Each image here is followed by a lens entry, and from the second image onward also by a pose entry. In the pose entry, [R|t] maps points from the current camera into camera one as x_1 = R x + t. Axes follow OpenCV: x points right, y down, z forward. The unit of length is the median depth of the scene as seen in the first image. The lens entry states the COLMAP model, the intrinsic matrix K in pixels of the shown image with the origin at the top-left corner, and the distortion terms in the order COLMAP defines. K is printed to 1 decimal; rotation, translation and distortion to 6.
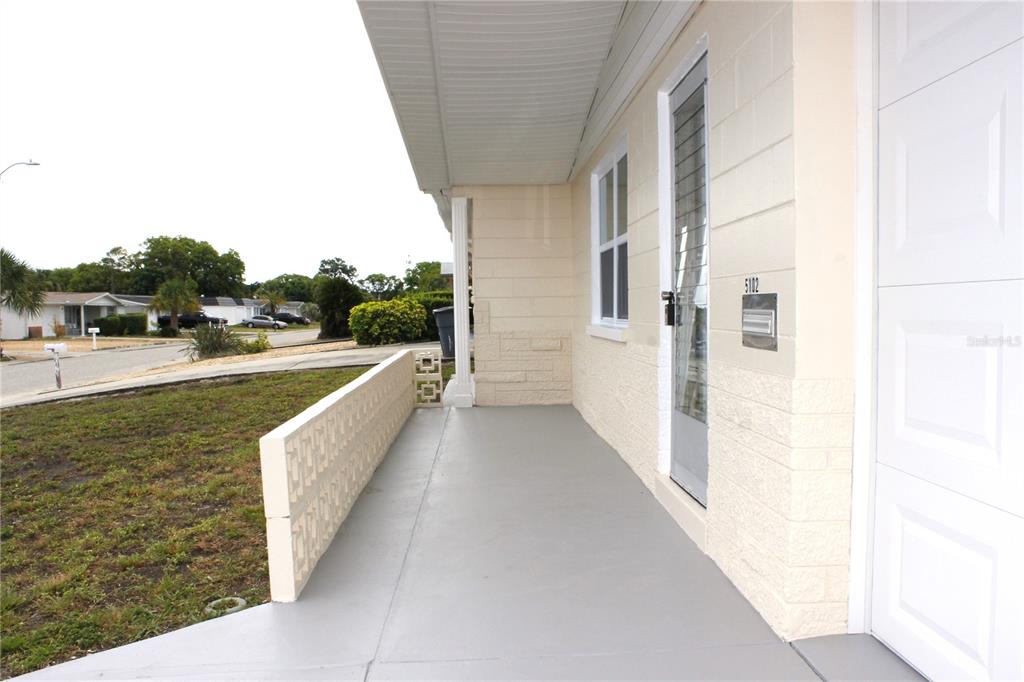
lens RADIAL K [[854.7, 0, 510.0], [0, 854.7, 350.5], [0, 0, 1]] dist [-0.167517, 0.148942]
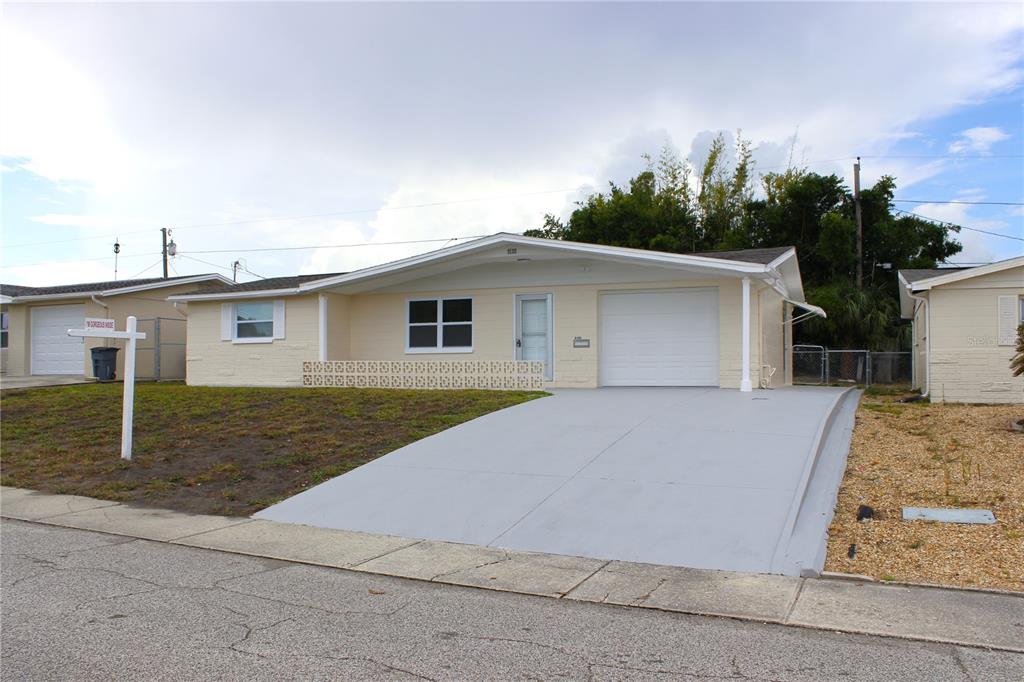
lens RADIAL K [[854.7, 0, 510.0], [0, 854.7, 350.5], [0, 0, 1]] dist [-0.167517, 0.148942]
pose [[0.429959, 0.030343, 0.902339, -5.641471], [0.042446, 0.997651, -0.053773, 0.335240], [-0.901850, 0.061421, 0.427661, -1.267732]]
